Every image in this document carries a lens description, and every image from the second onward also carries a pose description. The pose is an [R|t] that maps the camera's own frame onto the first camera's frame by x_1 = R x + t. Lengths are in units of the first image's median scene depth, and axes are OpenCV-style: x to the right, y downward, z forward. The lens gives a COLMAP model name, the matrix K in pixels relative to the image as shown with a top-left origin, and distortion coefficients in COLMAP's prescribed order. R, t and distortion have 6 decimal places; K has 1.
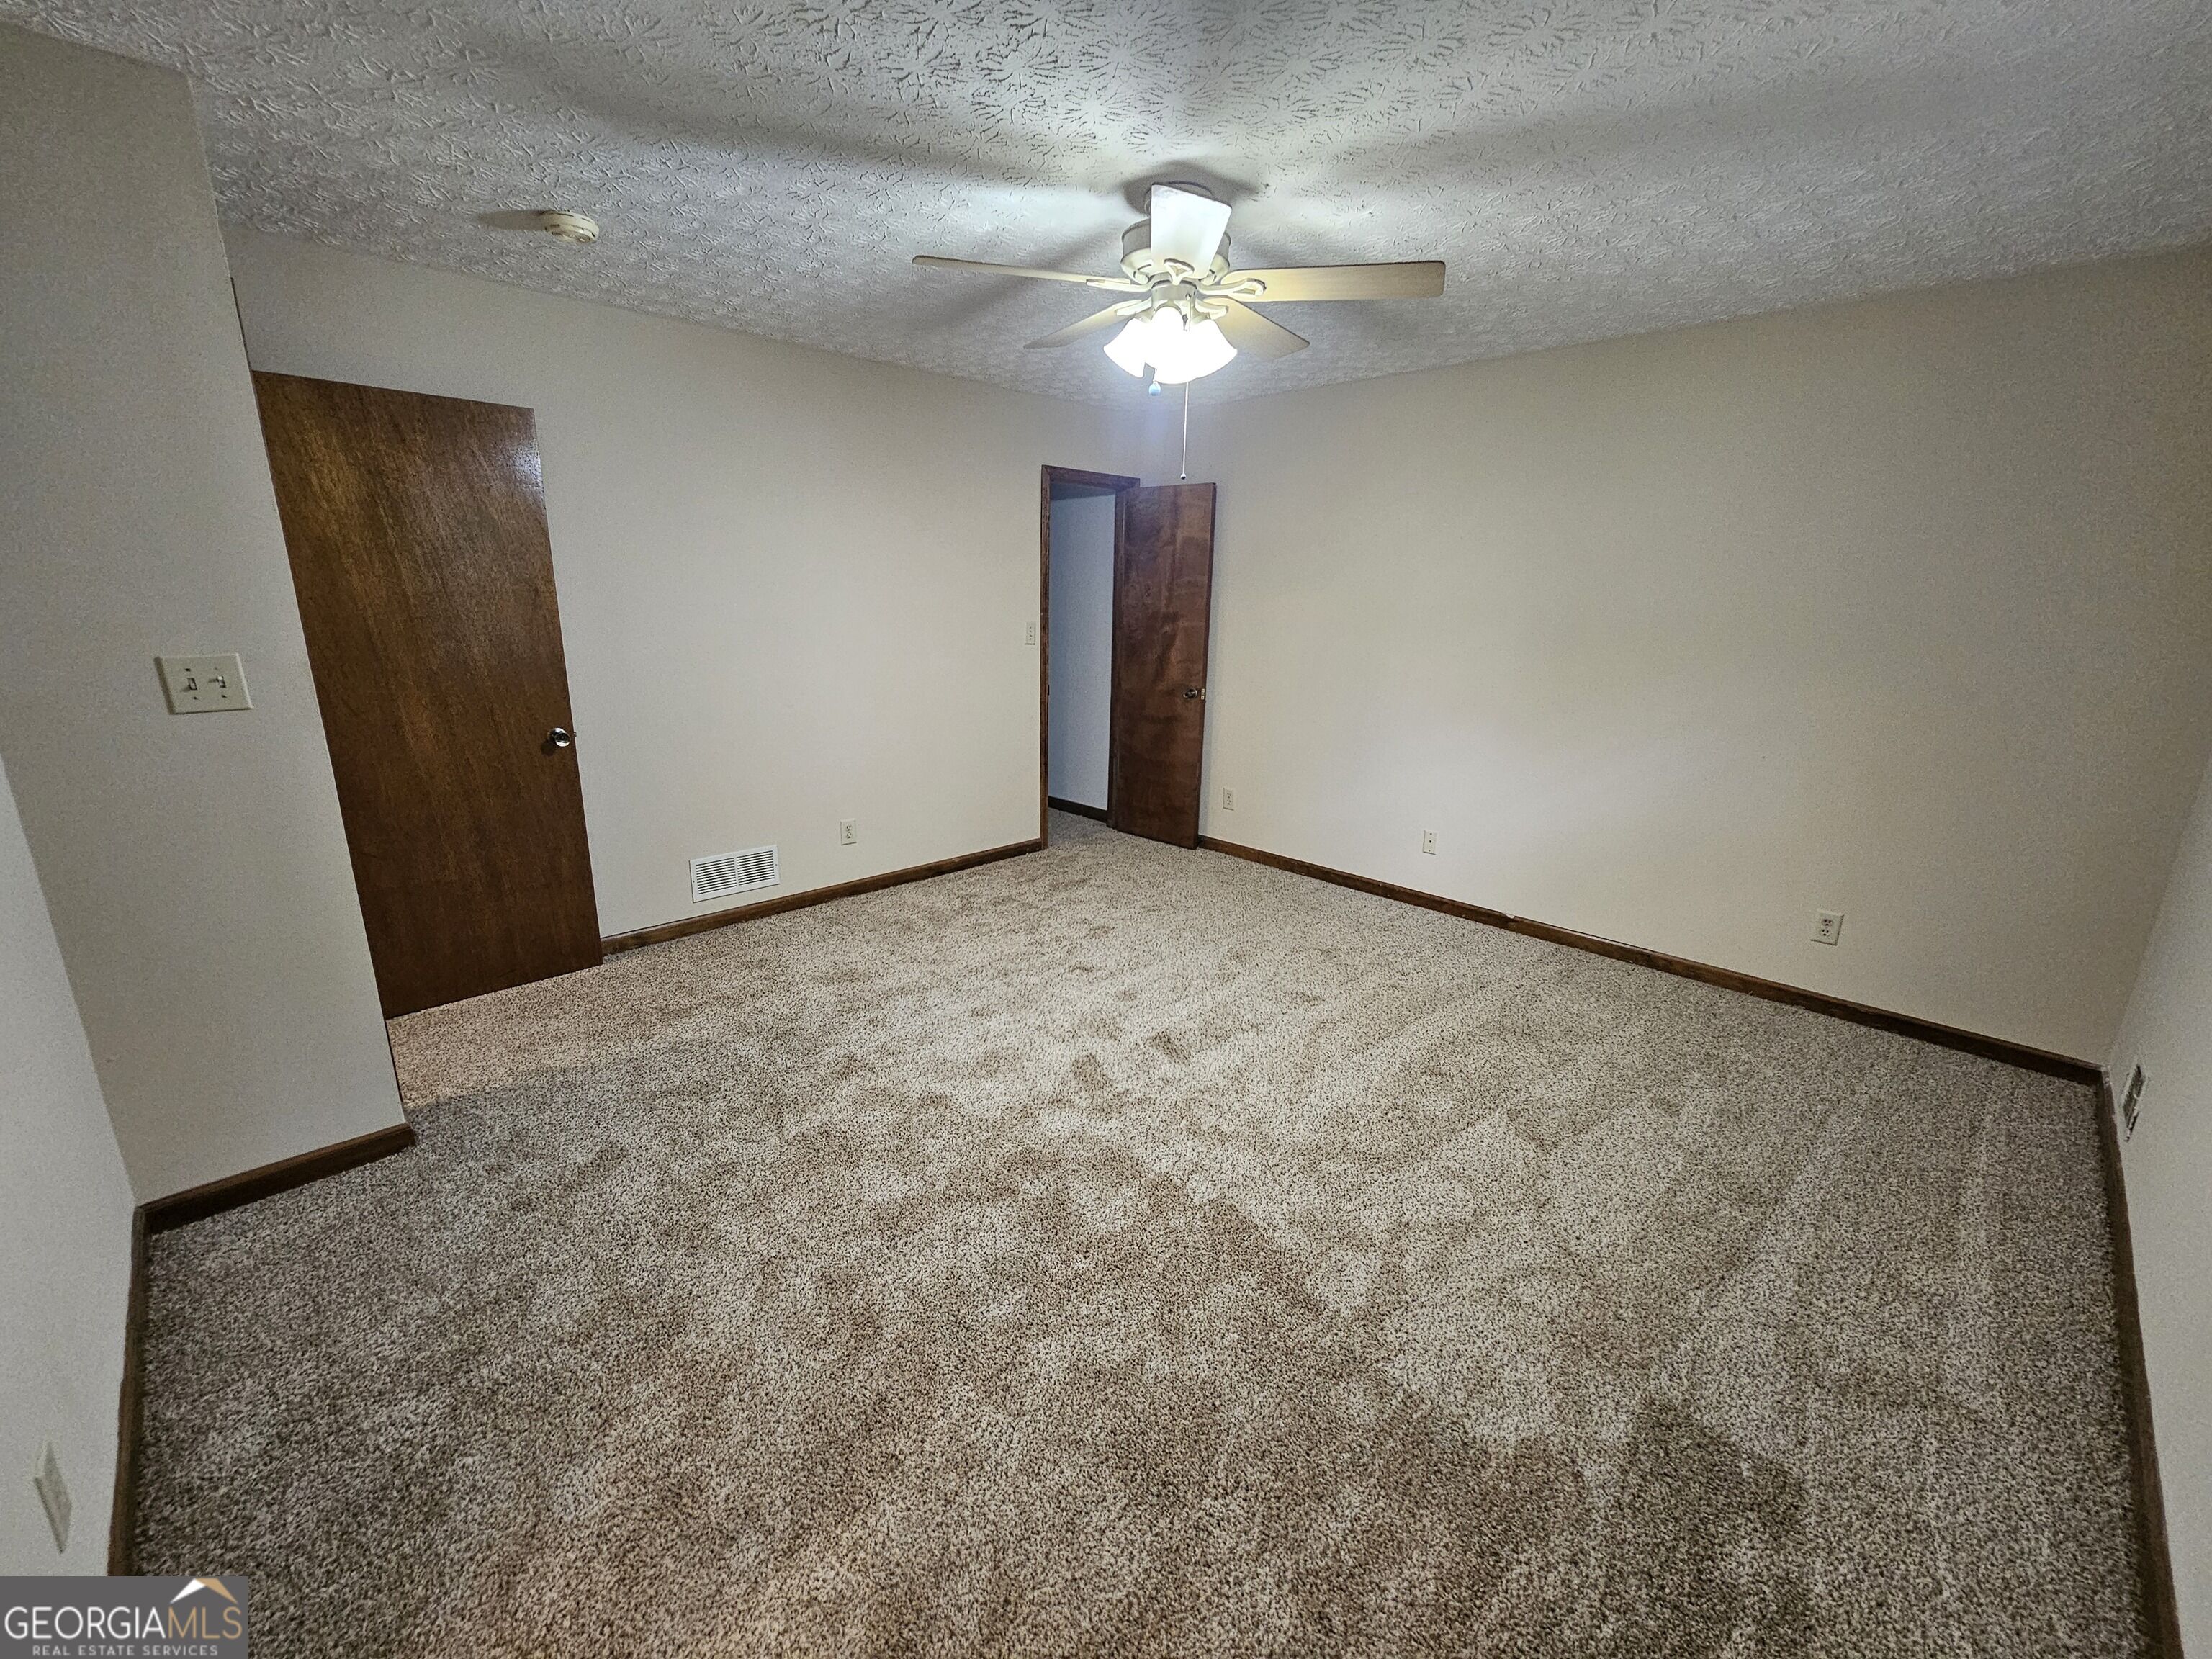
lens RADIAL K [[916.0, 0, 1100.0], [0, 916.0, 828.0], [0, 0, 1]] dist [0.001040, -0.000274]
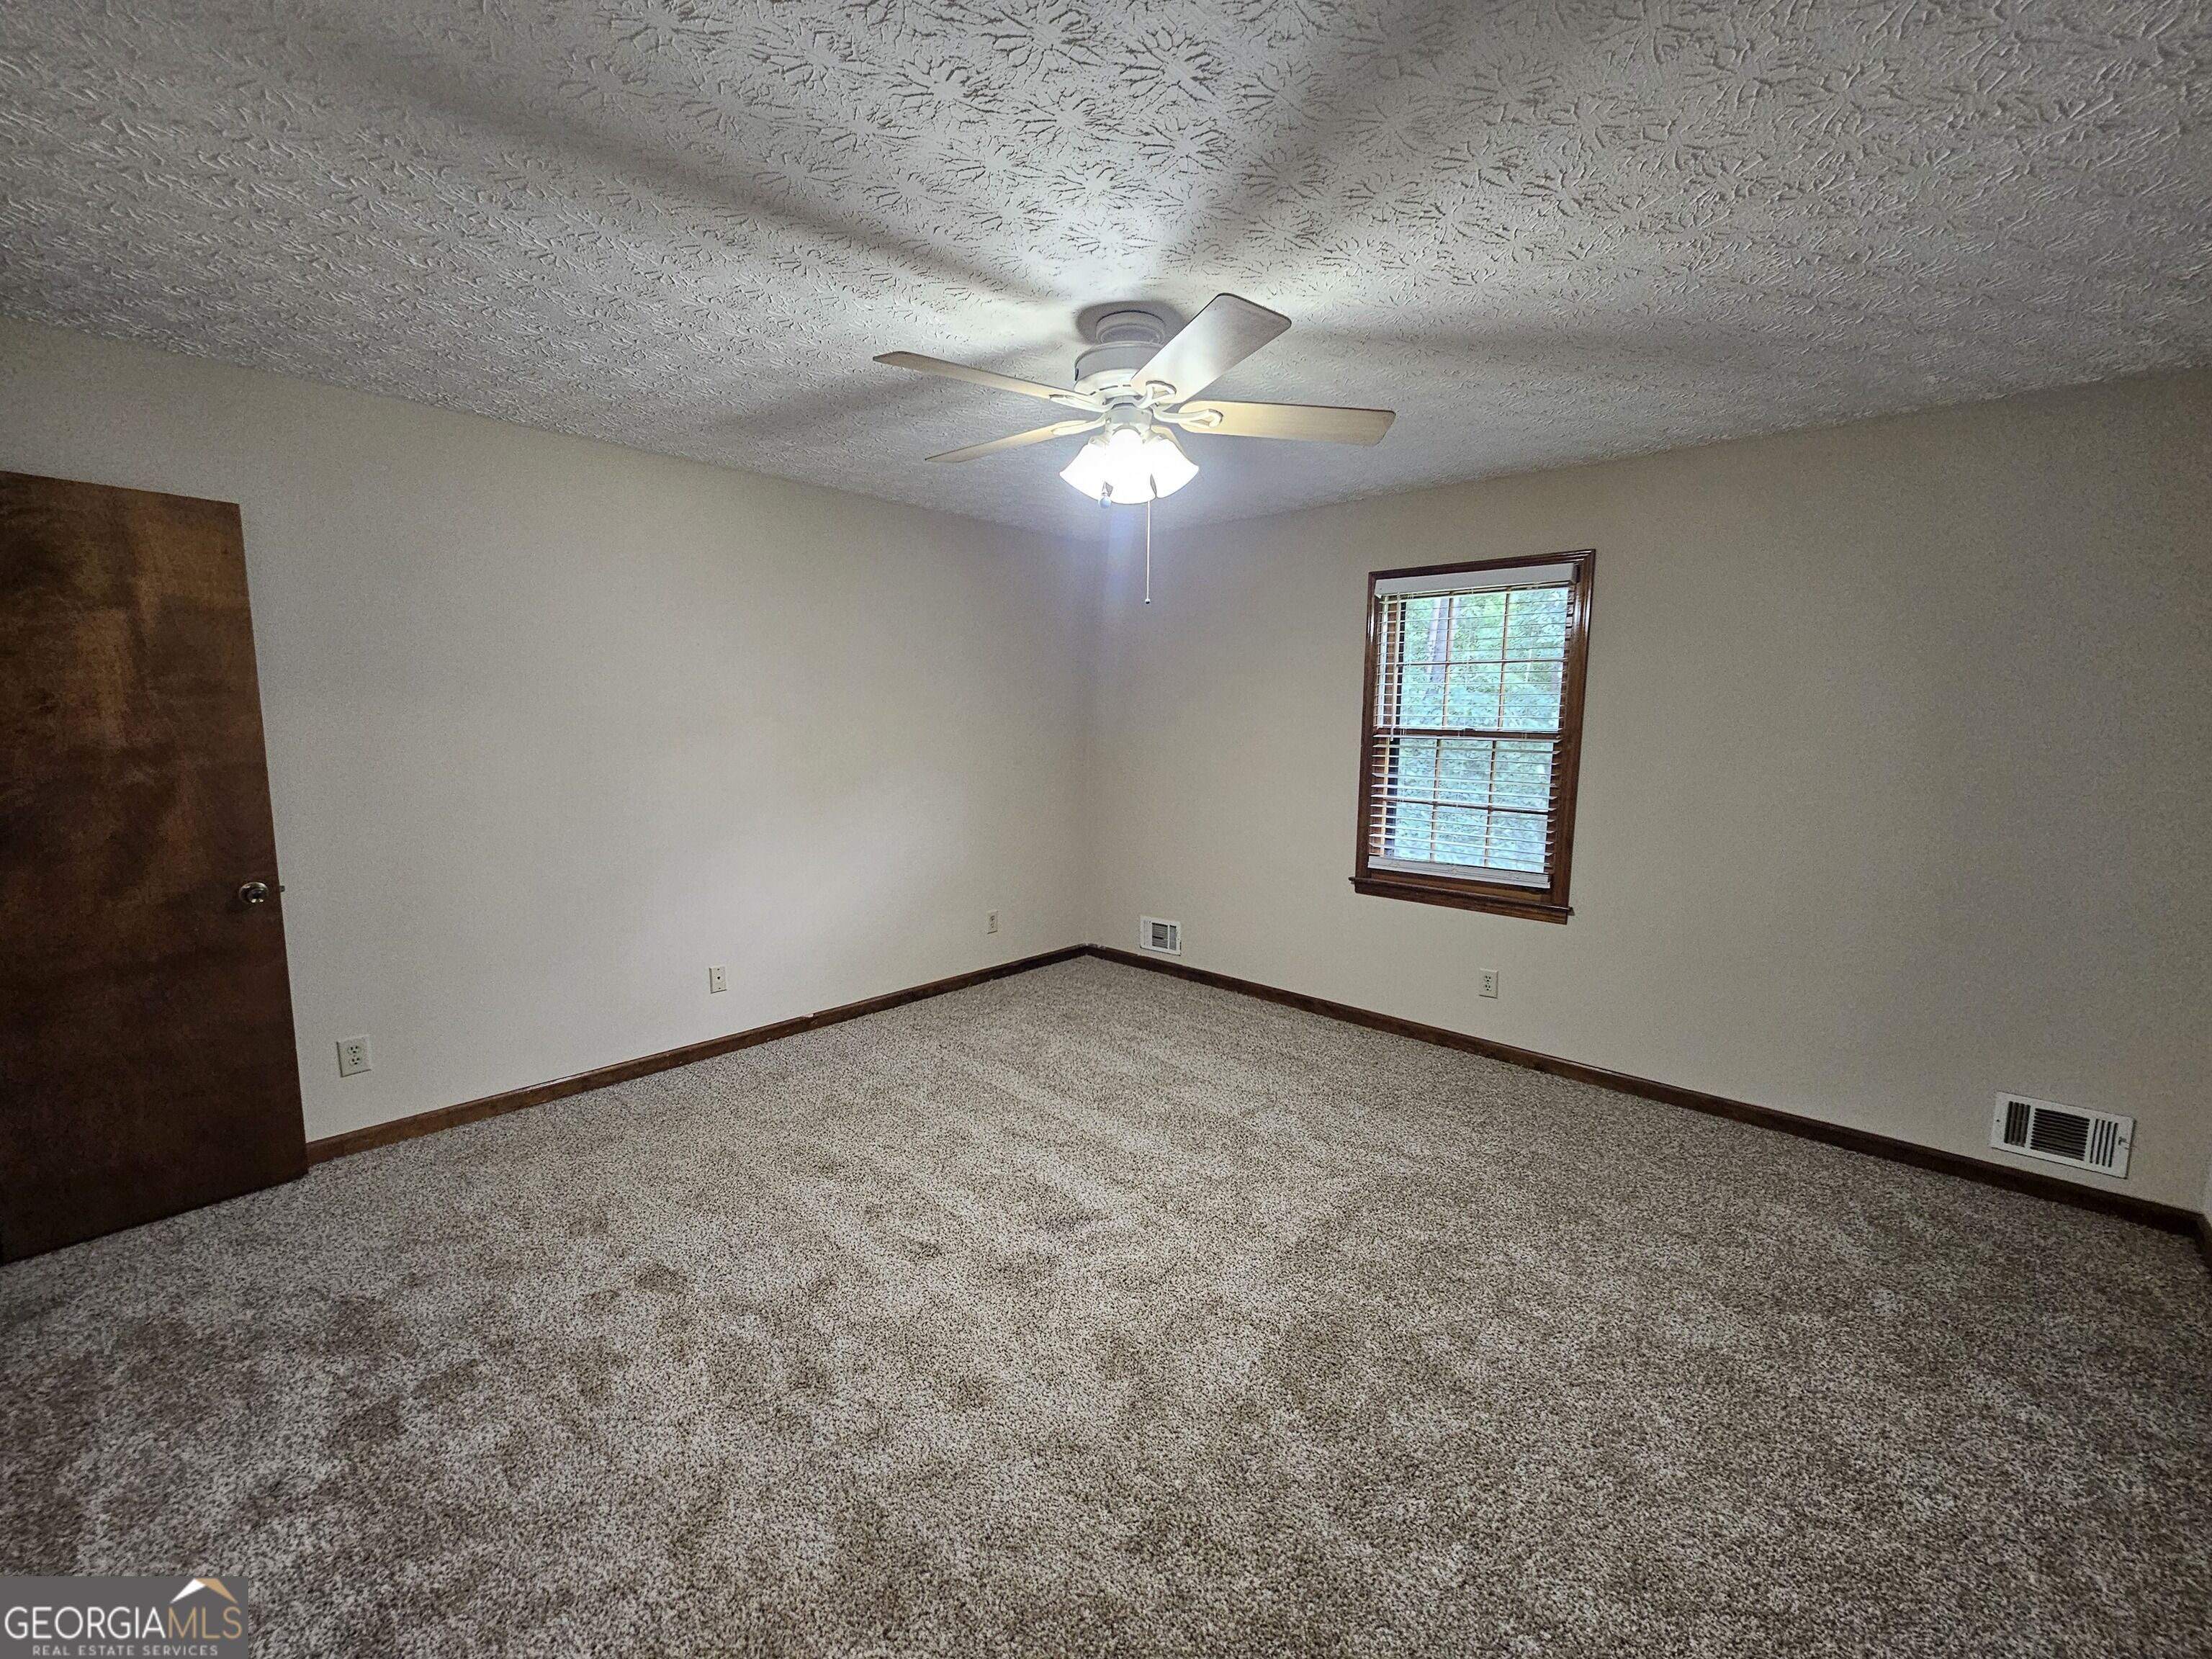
lens RADIAL K [[916.0, 0, 1100.0], [0, 916.0, 828.0], [0, 0, 1]] dist [0.001040, -0.000274]
pose [[-0.059785, -0.145197, 0.987595, -0.532215], [0.235314, 0.959432, 0.155301, -0.181606], [-0.970079, 0.241680, -0.023193, 0.650538]]
